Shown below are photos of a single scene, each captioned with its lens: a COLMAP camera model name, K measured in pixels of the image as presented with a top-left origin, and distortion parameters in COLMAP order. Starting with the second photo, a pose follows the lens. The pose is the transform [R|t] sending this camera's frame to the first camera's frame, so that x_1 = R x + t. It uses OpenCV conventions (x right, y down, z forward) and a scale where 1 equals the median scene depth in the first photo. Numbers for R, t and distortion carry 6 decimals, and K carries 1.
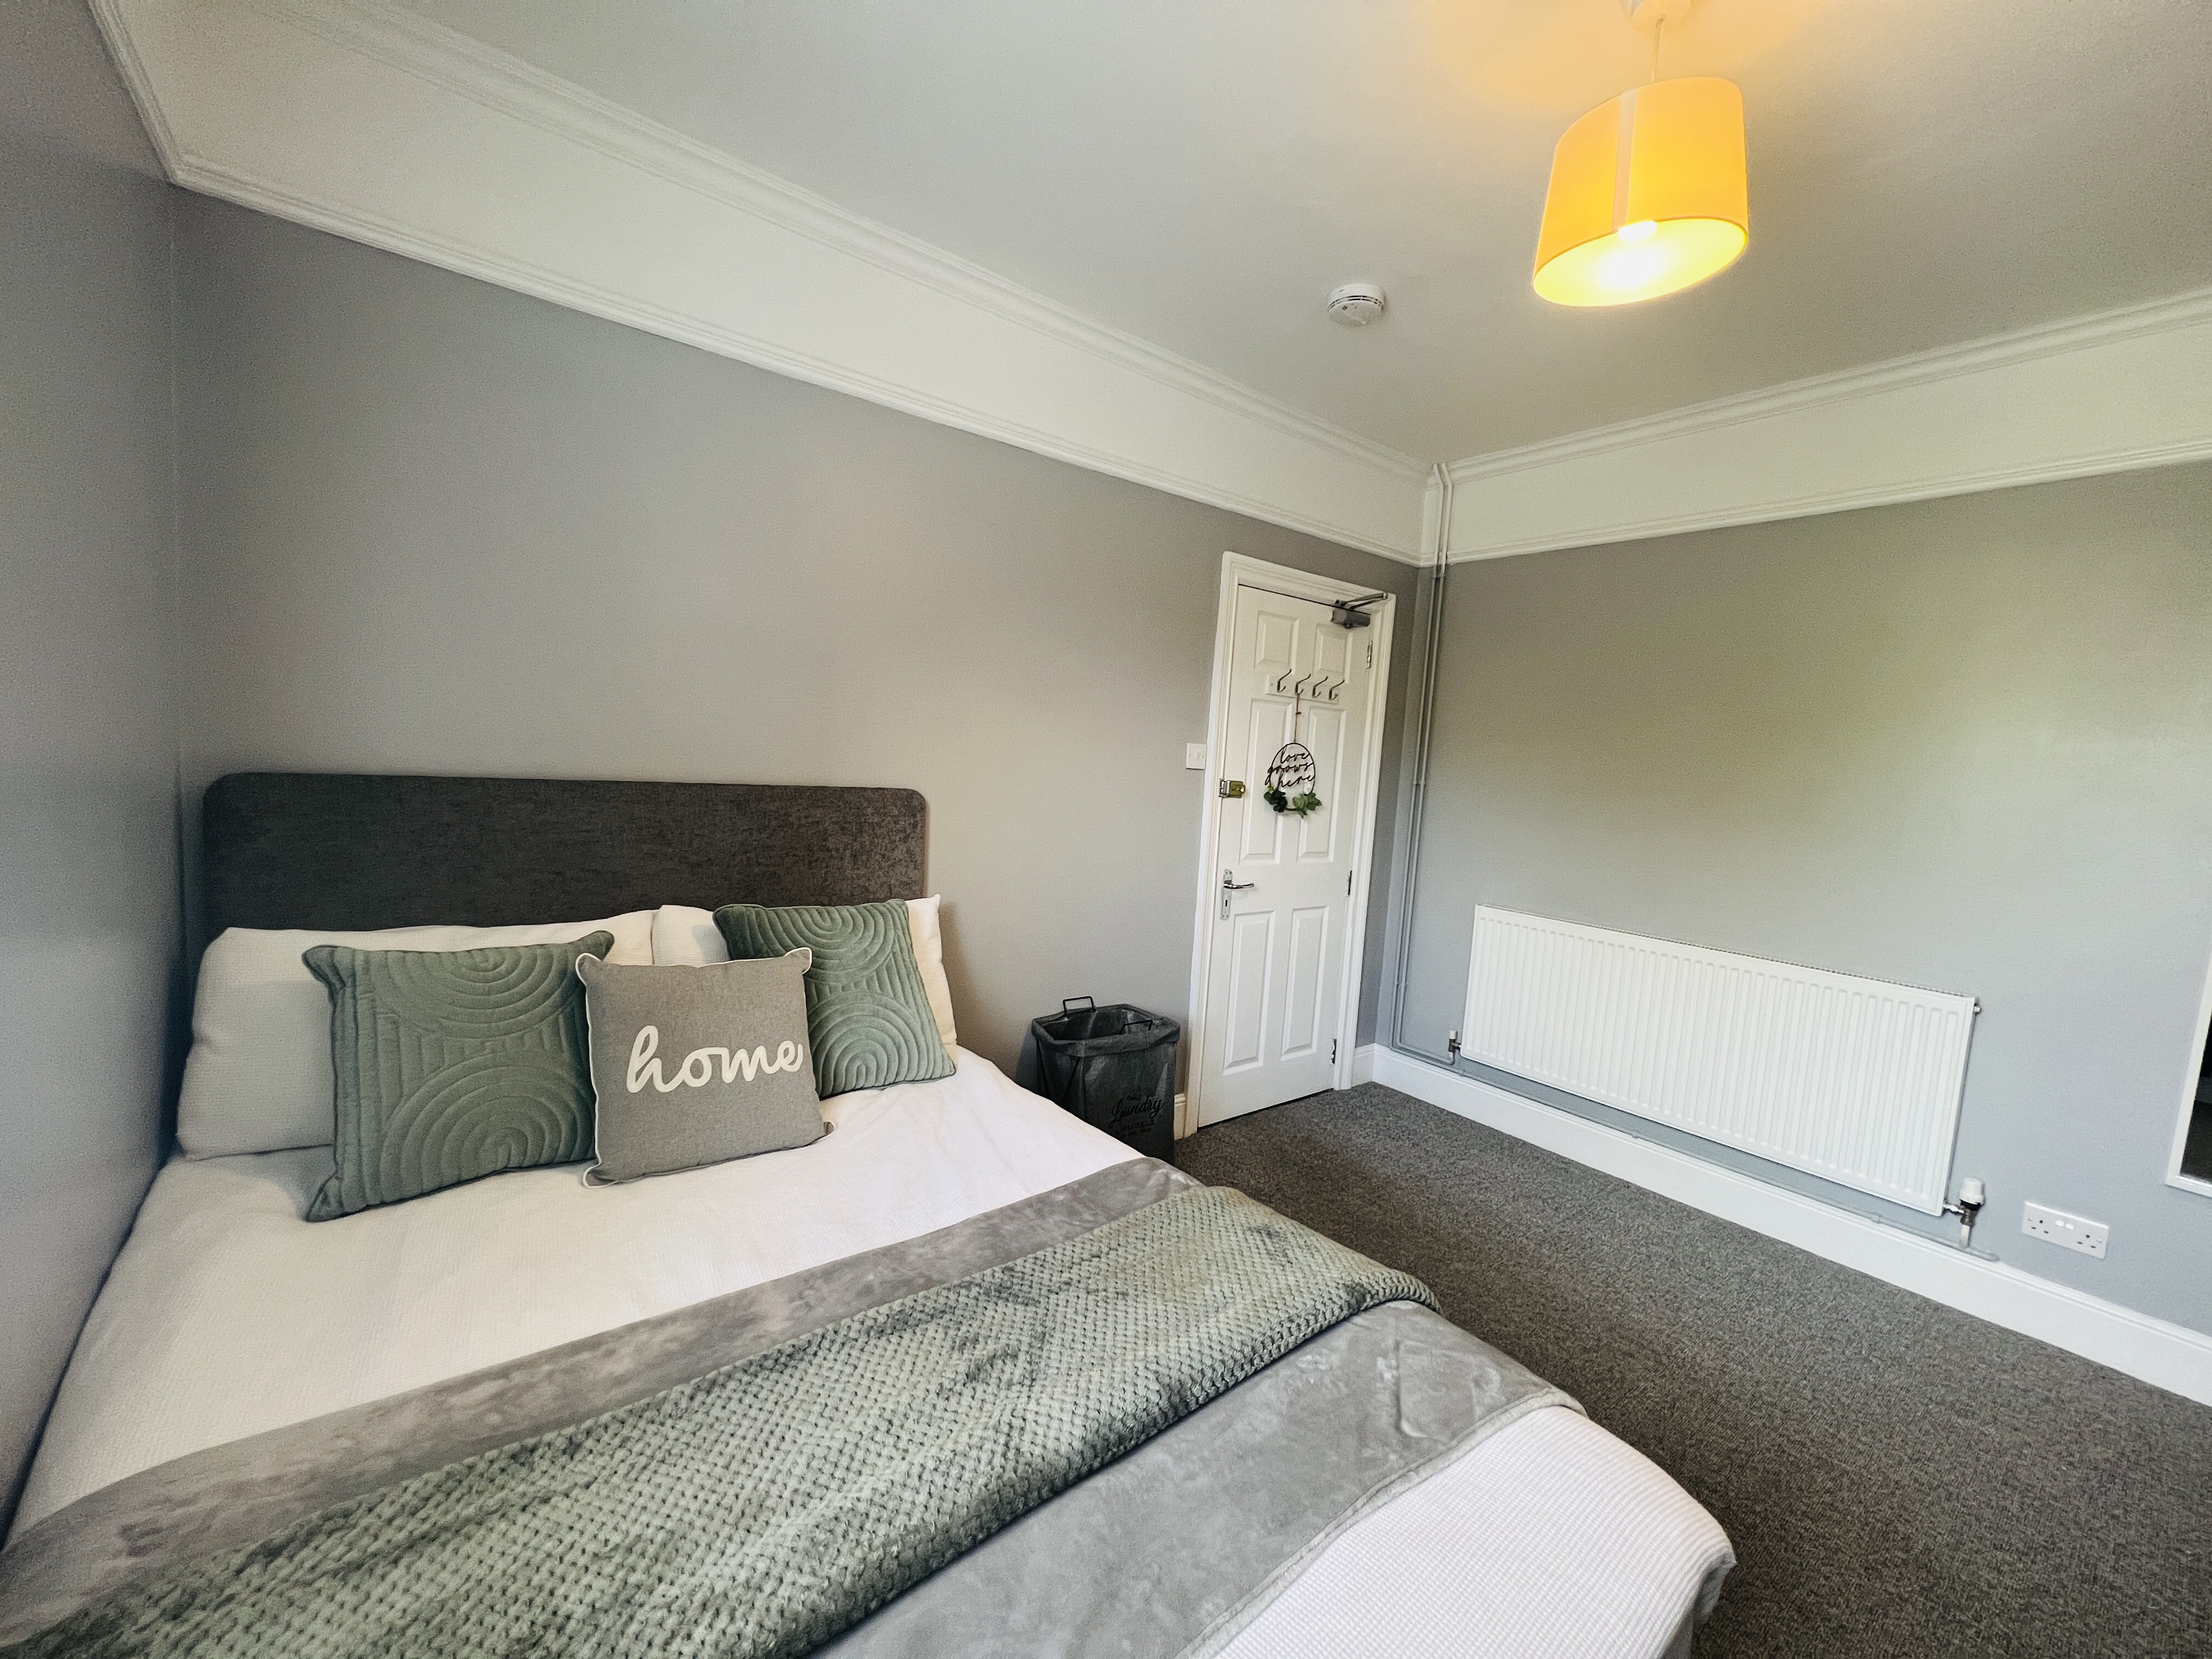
lens RADIAL K [[888.4, 0, 1102.4], [0, 888.4, 828.1], [0, 0, 1]] dist [0.003125, -0.000015]
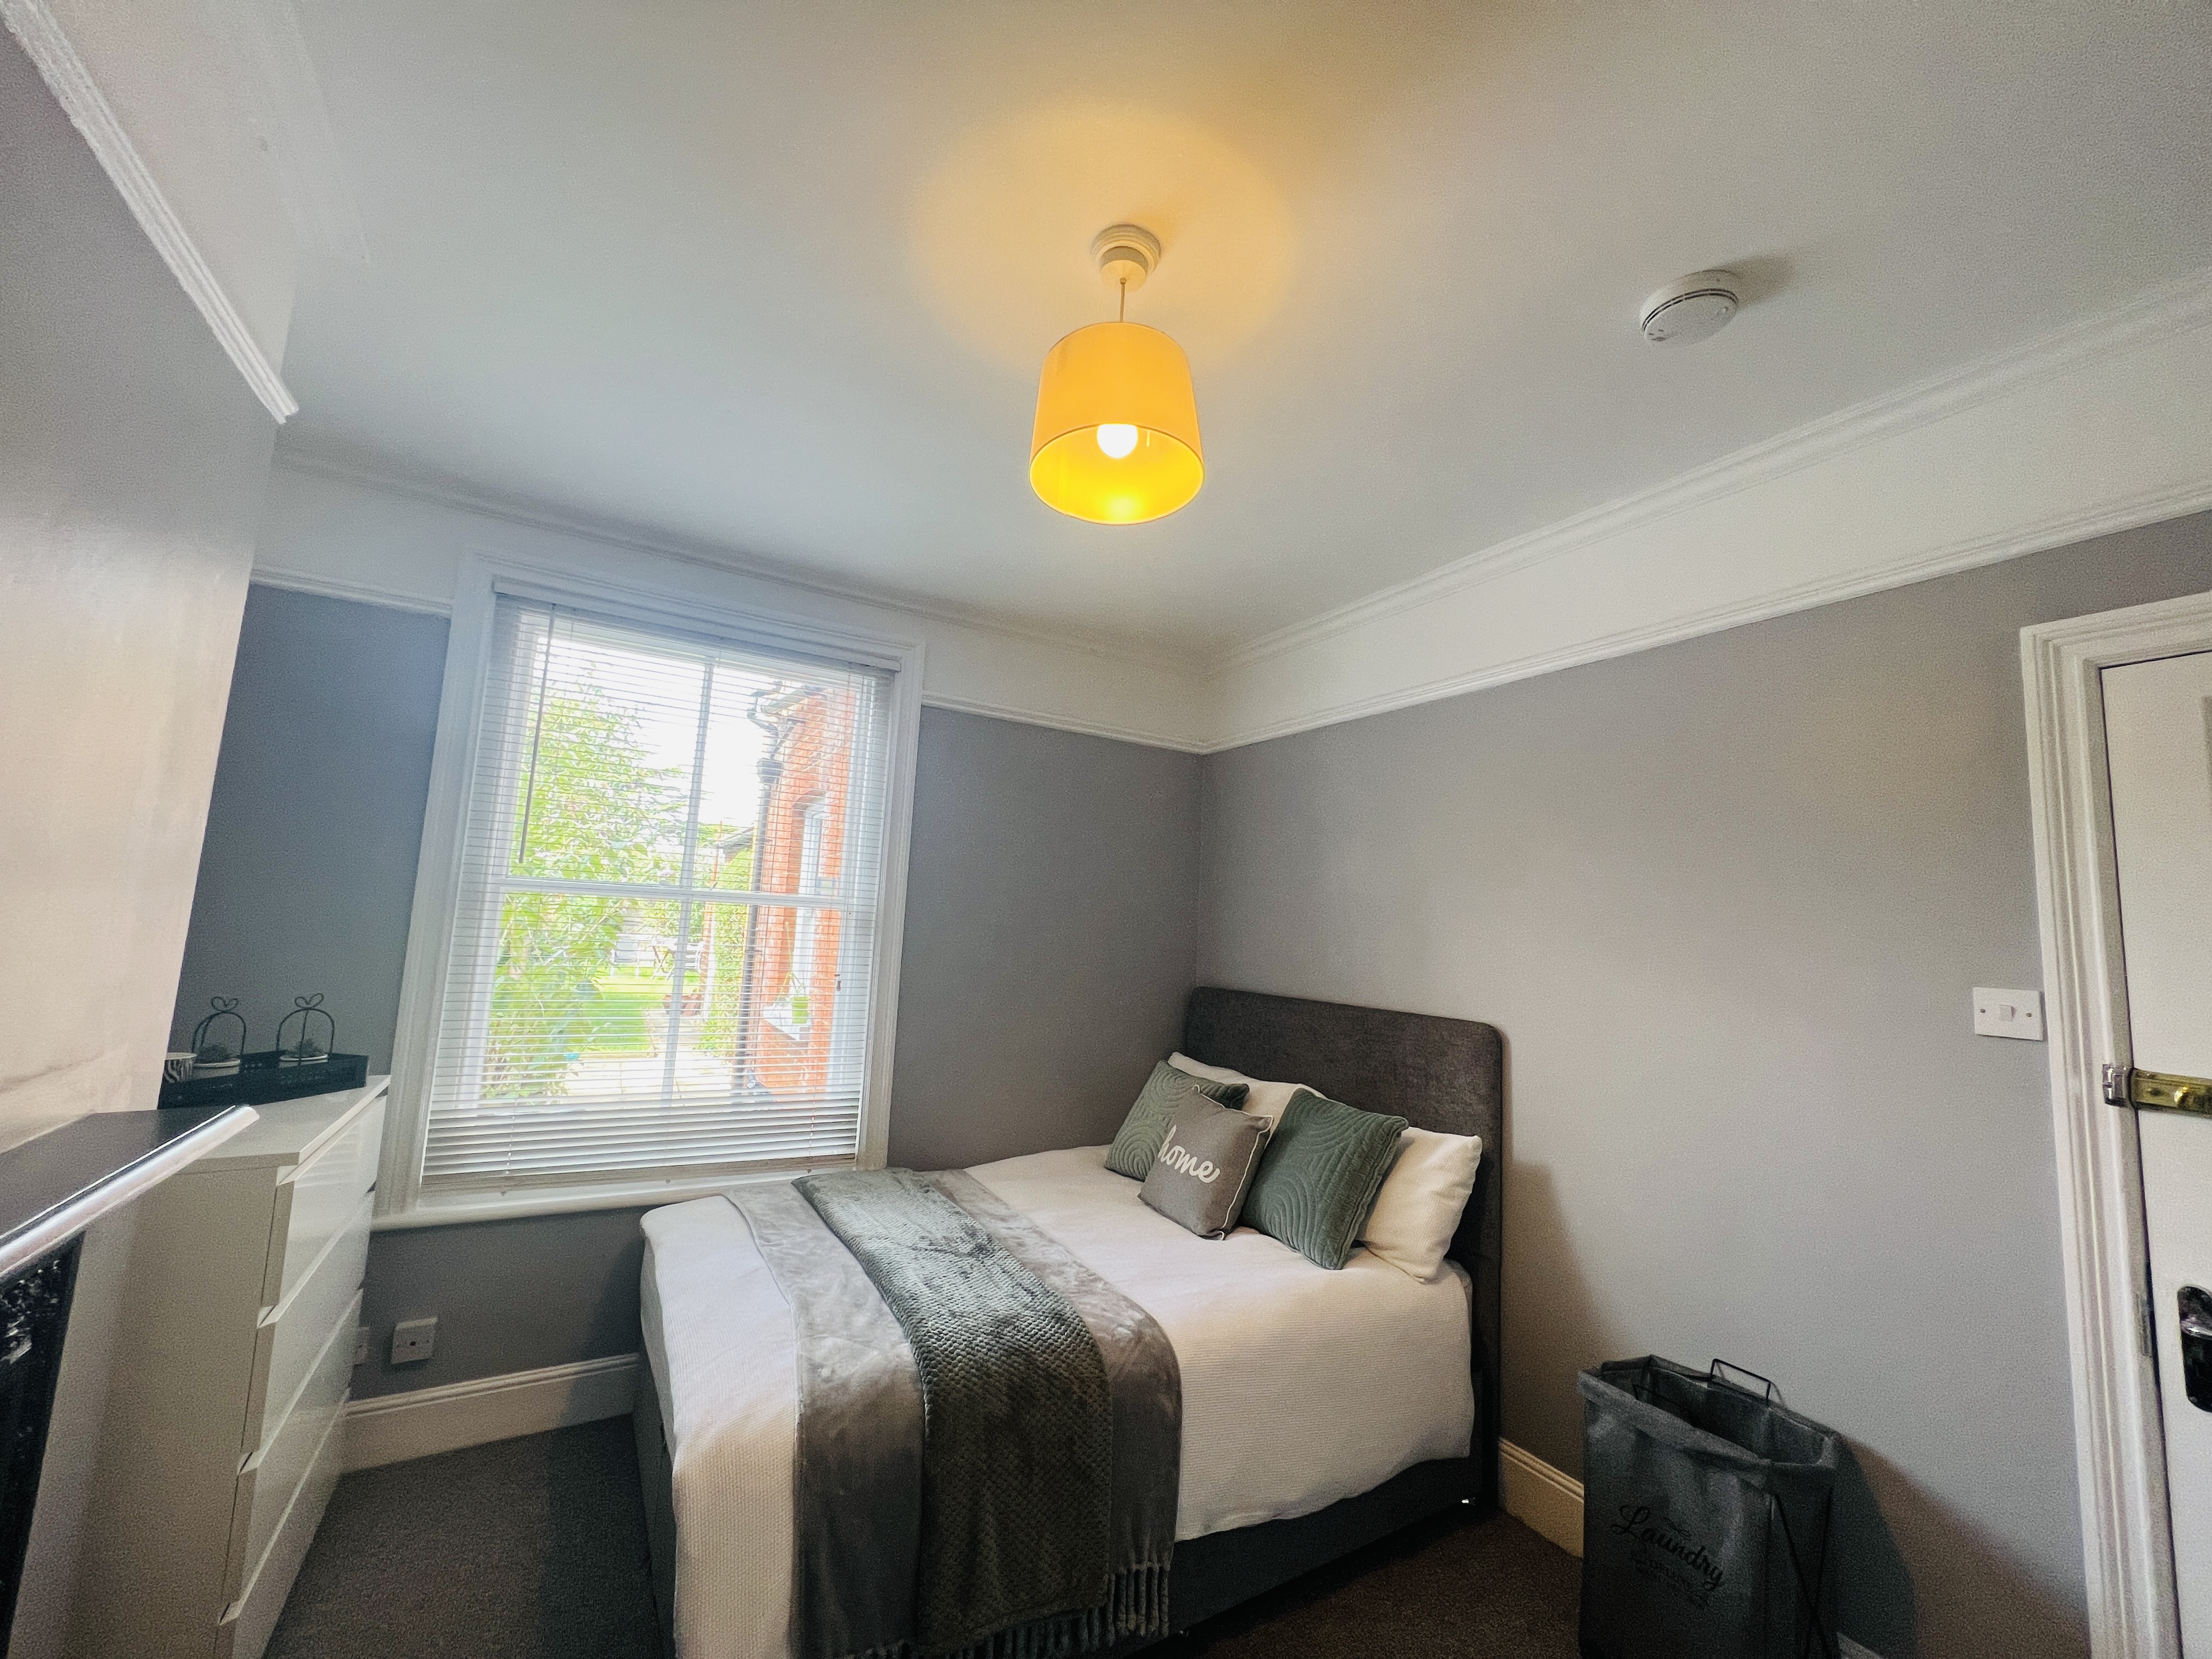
lens RADIAL K [[888.4, 0, 1106.3], [0, 888.4, 832.7], [0, 0, 1]] dist [0.003125, -0.000015]
pose [[-0.122565, -0.177848, -0.976395, 1.649429], [-0.143174, 0.976690, -0.159930, -0.058549], [0.982079, 0.120193, -0.145171, 1.269655]]
